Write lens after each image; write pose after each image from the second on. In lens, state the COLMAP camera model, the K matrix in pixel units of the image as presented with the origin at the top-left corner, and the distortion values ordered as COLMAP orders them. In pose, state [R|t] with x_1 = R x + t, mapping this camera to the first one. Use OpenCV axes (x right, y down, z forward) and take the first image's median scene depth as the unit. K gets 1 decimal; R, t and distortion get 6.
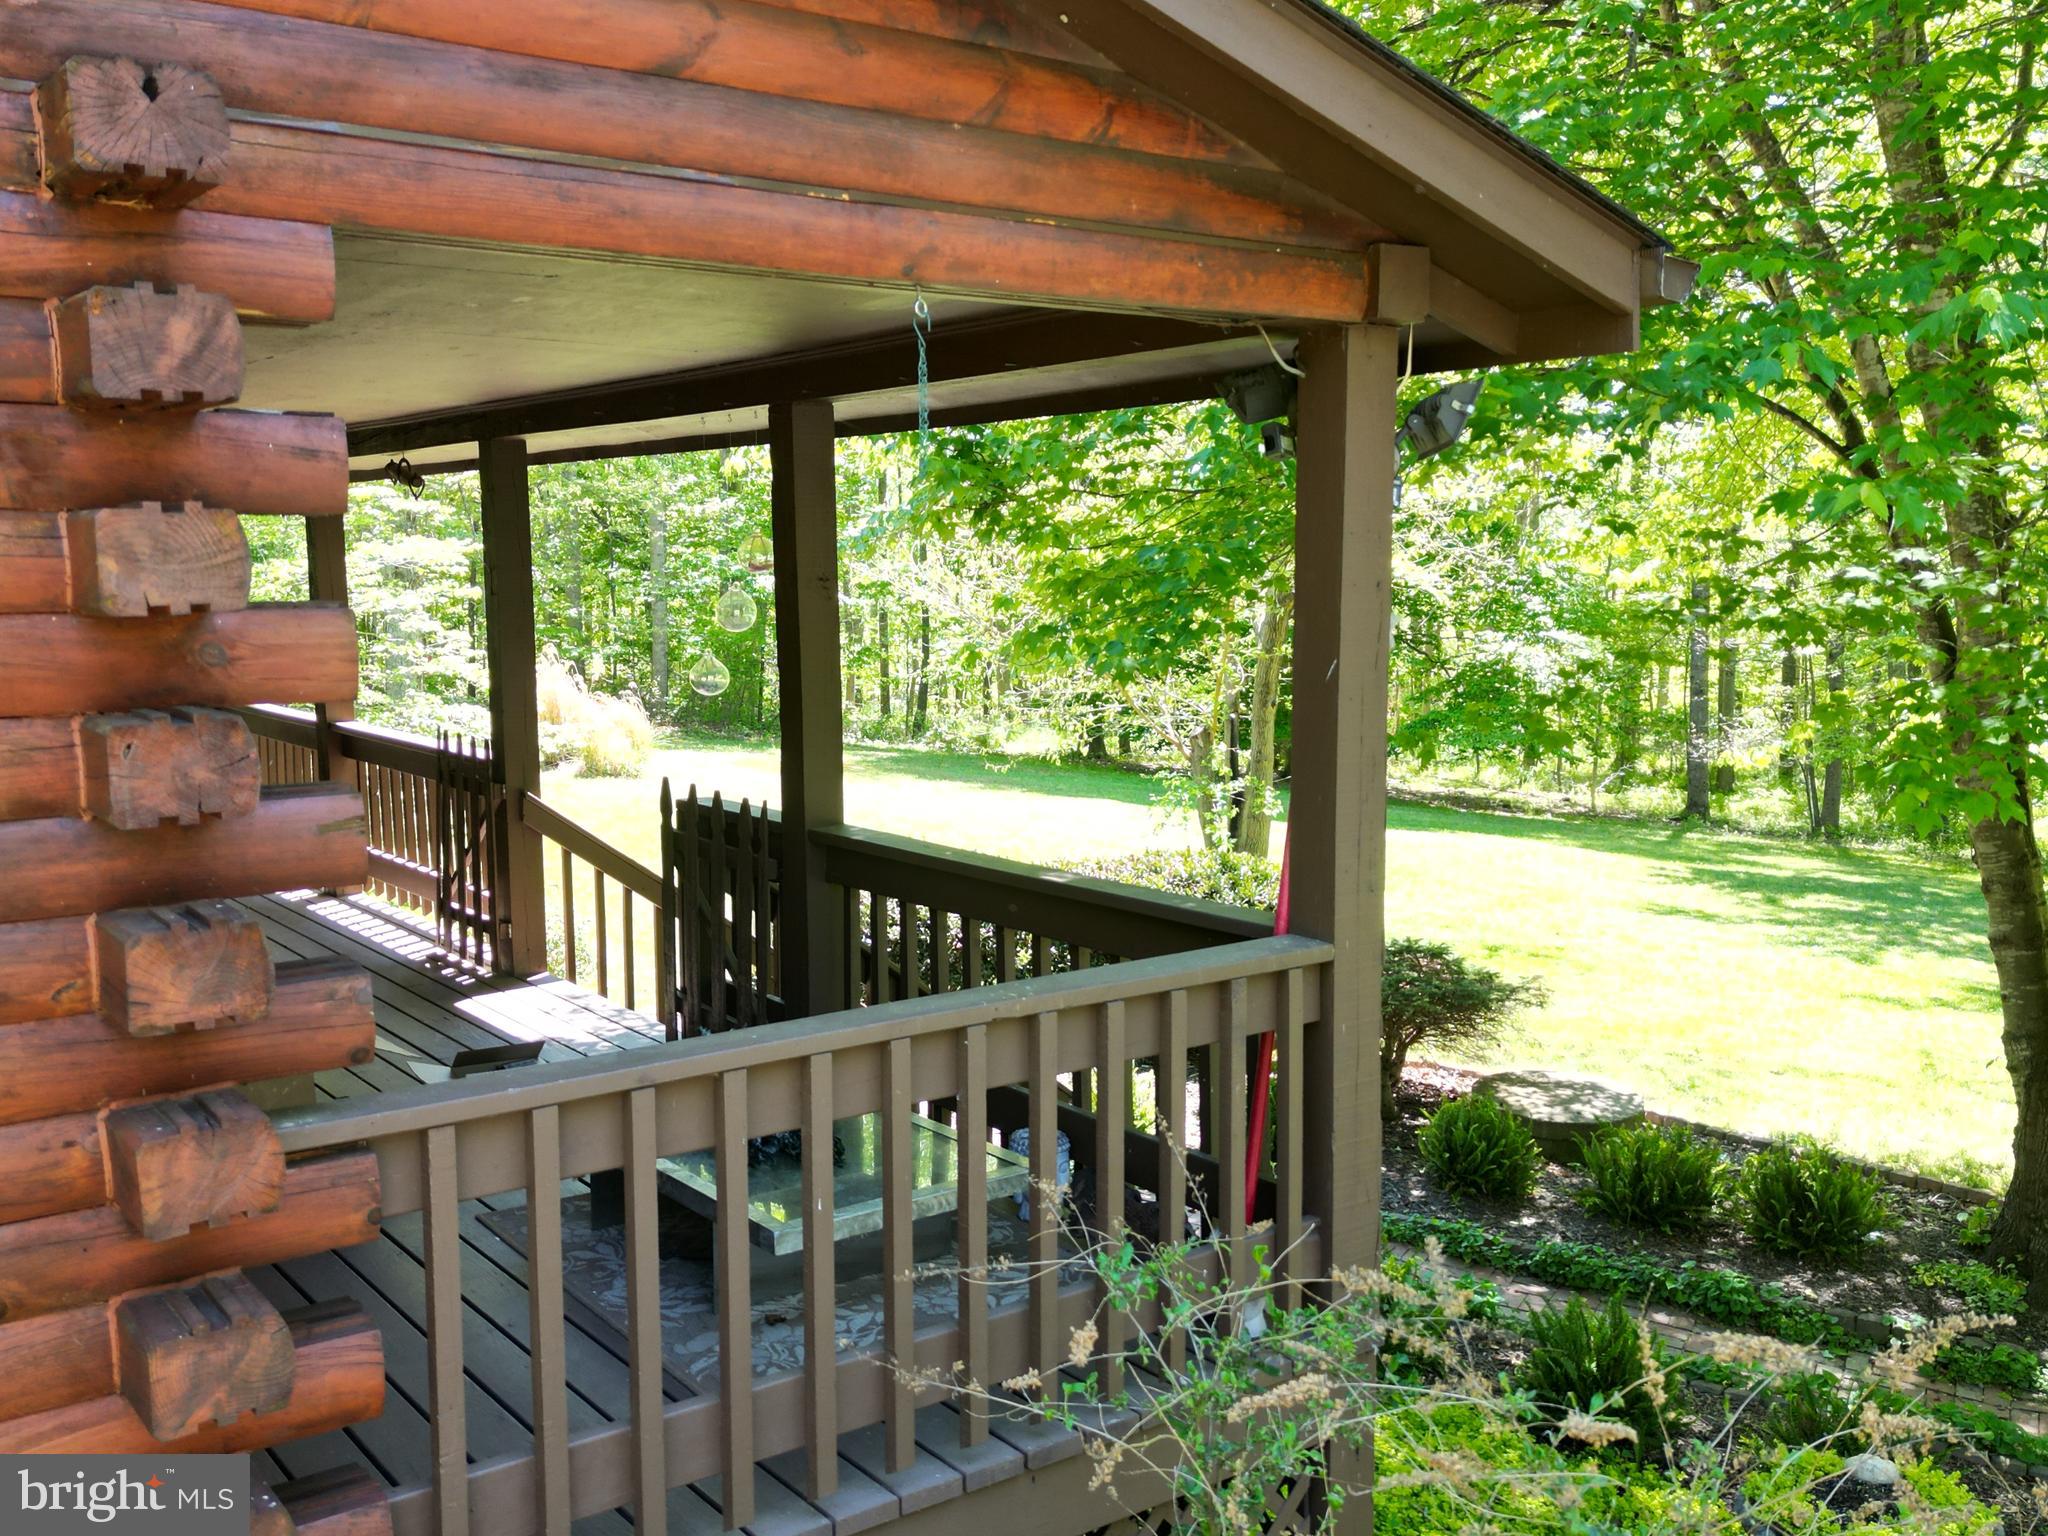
lens RADIAL K [[1435.9, 0, 1018.6], [0, 1435.9, 767.4], [0, 0, 1]] dist [0.073027, -0.061043]
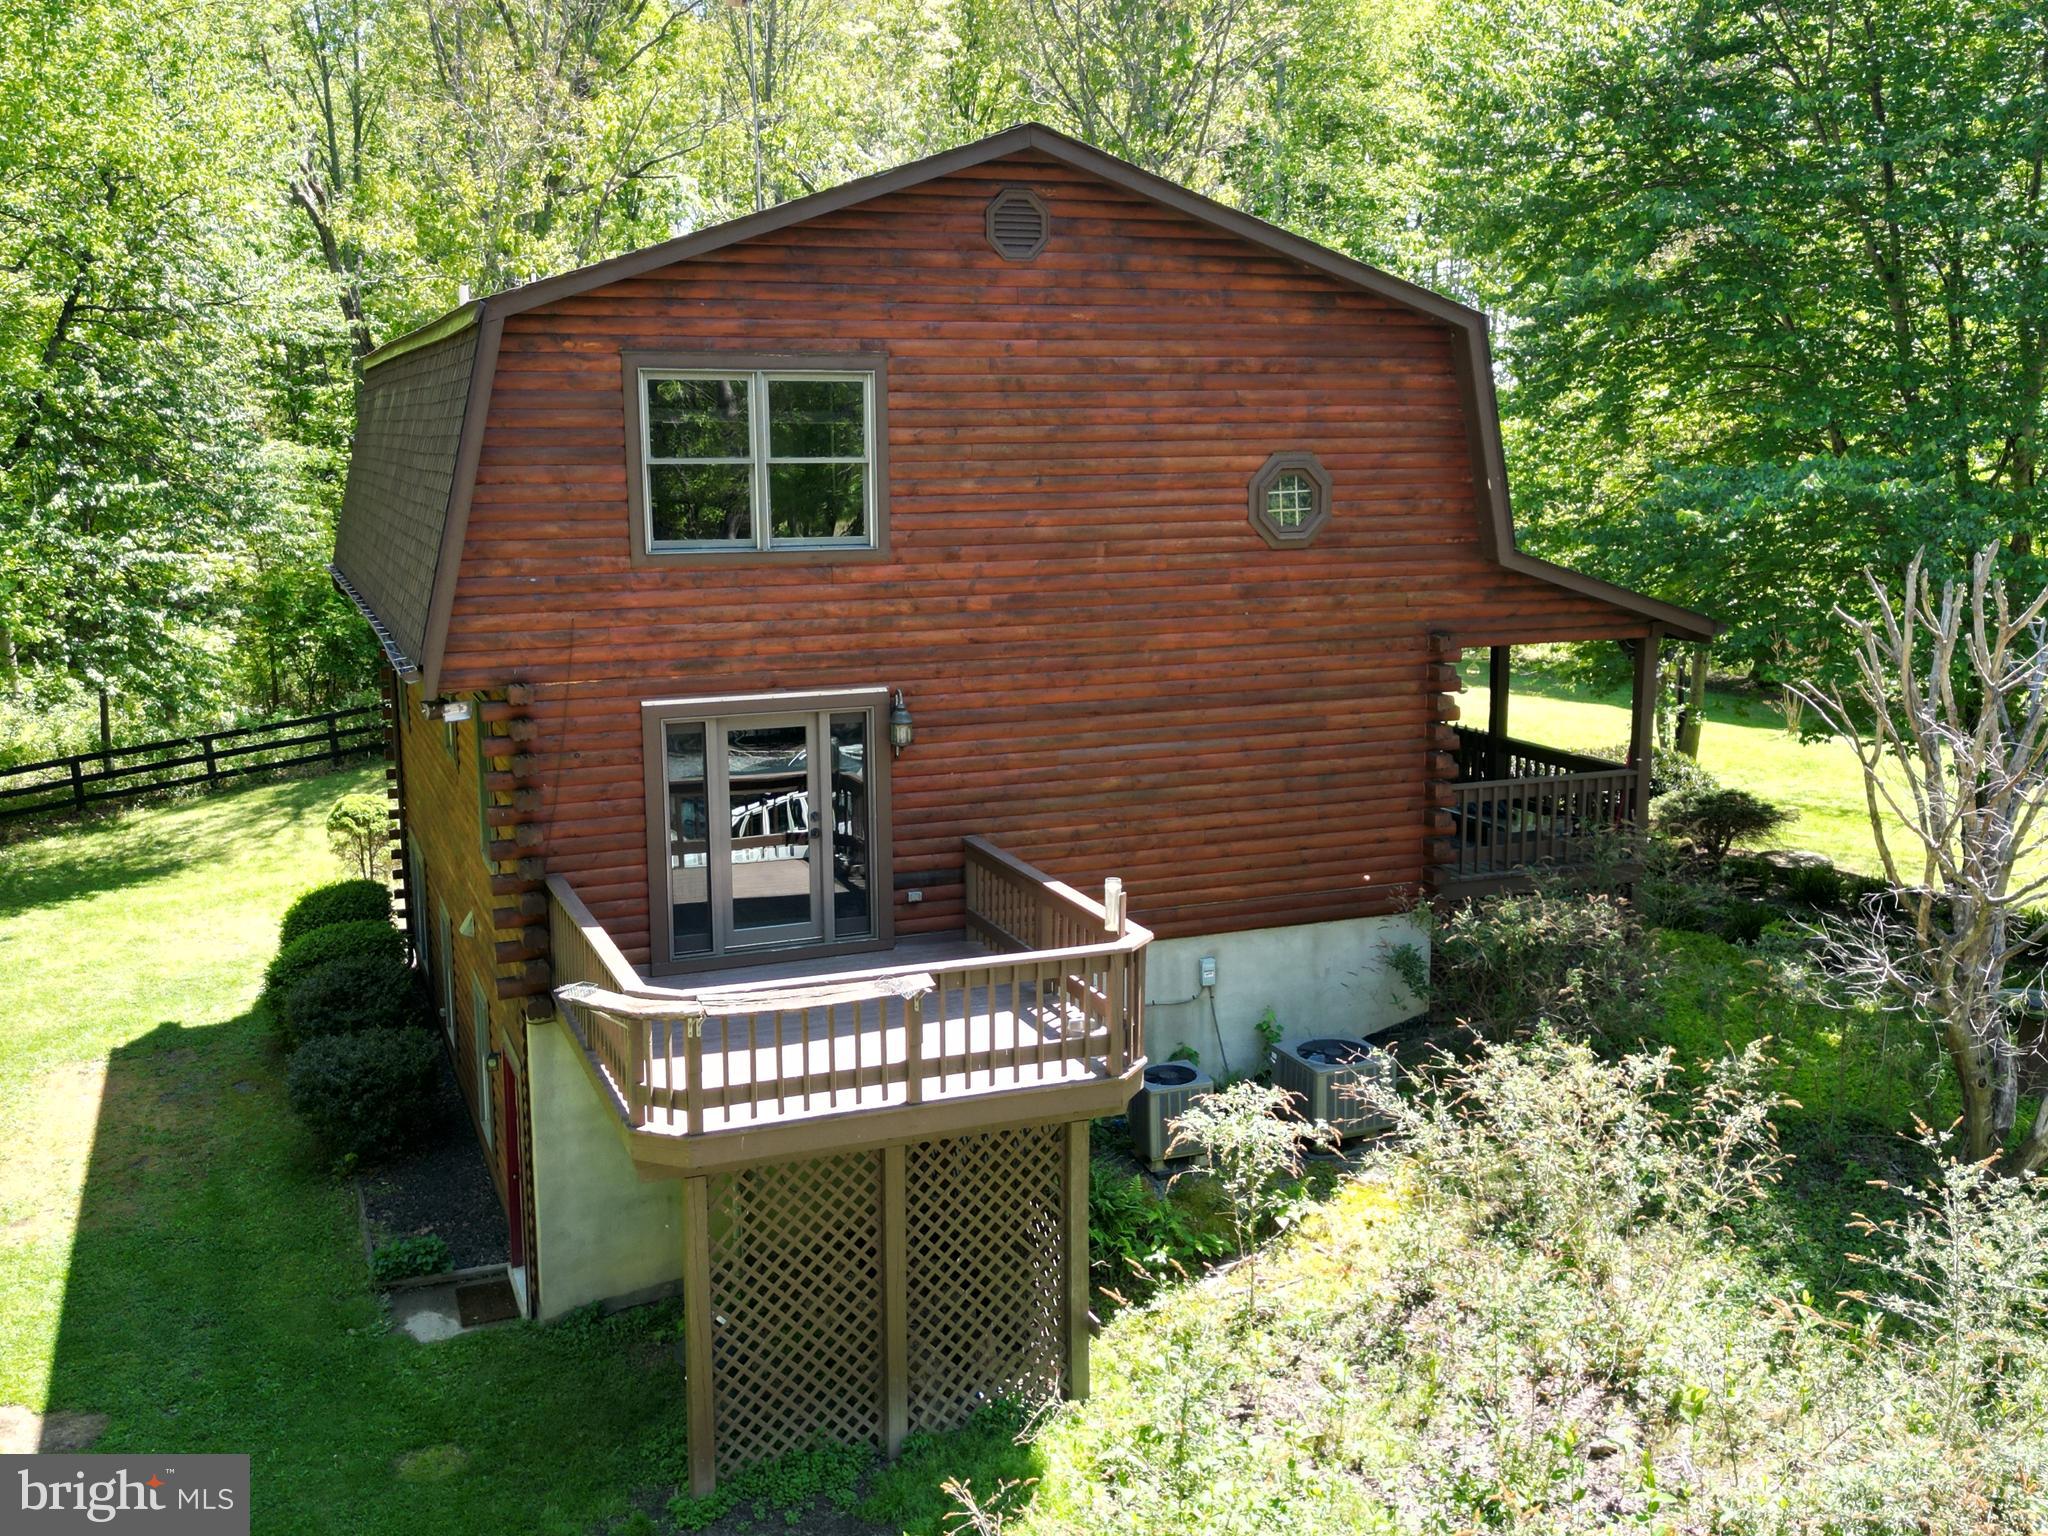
lens RADIAL K [[1435.9, 0, 1018.6], [0, 1435.9, 767.4], [0, 0, 1]] dist [0.073027, -0.061043]
pose [[0.953286, 0.028512, -0.300720, -0.102795], [-0.005384, 0.996981, 0.077460, -0.082742], [0.302020, -0.072222, 0.950562, -1.464479]]
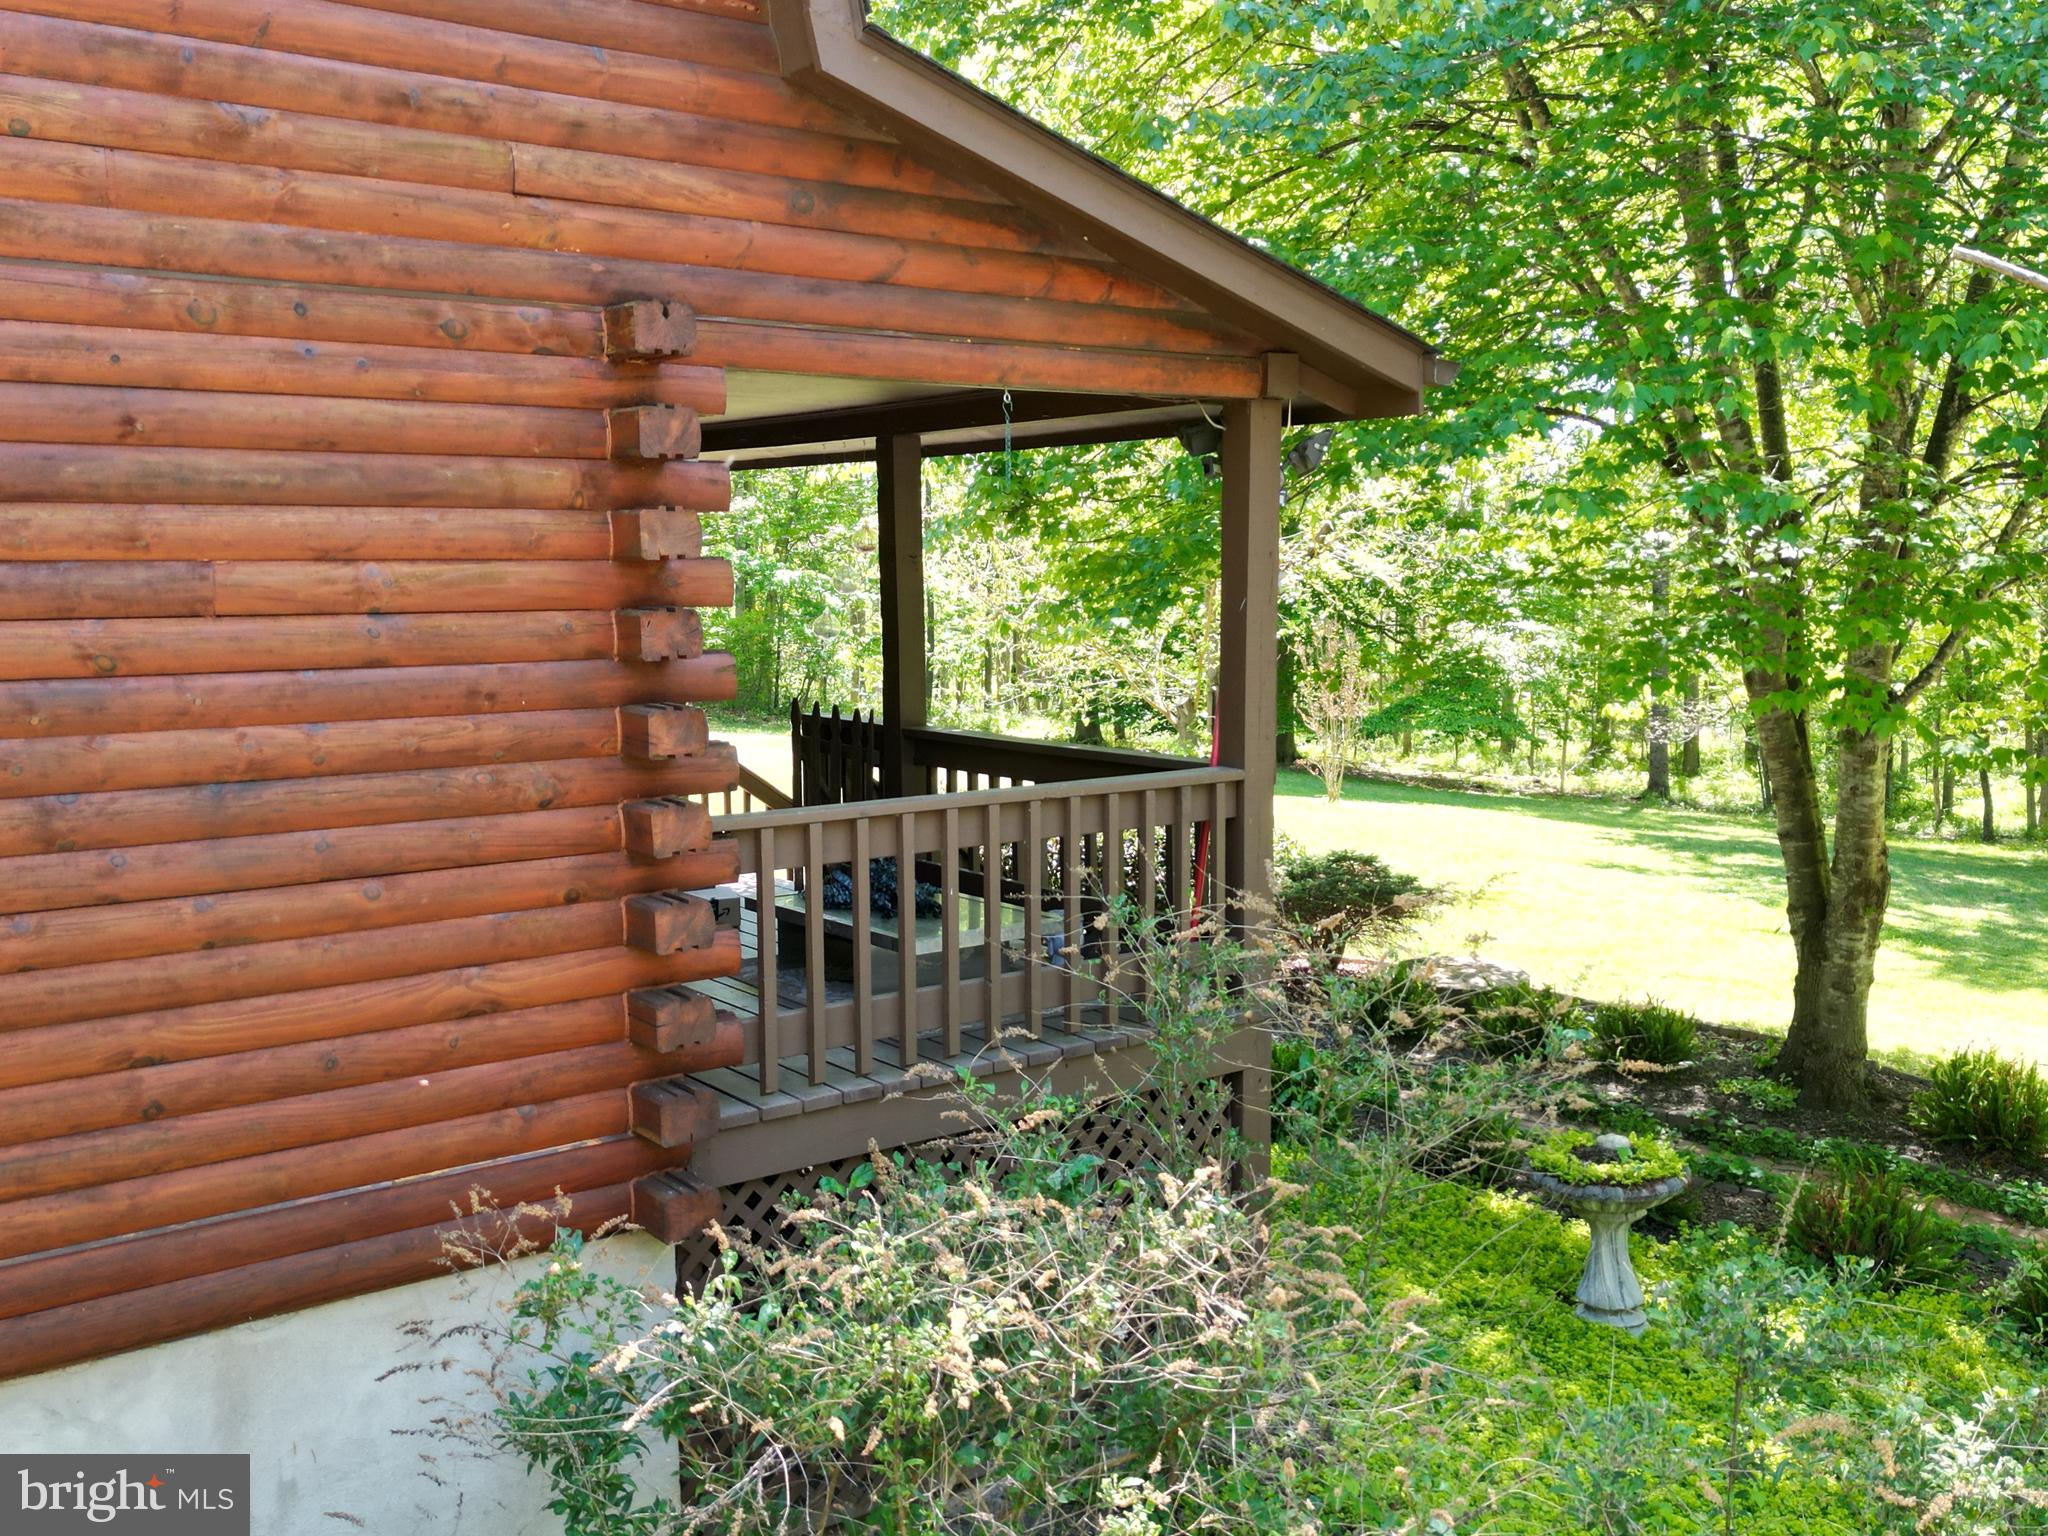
lens RADIAL K [[1435.9, 0, 1018.6], [0, 1435.9, 767.4], [0, 0, 1]] dist [0.073027, -0.061043]
pose [[0.999994, -0.001537, 0.003160, -0.018440], [0.001533, 0.999998, 0.001178, 0.045221], [-0.003162, -0.001173, 0.999994, -0.254013]]
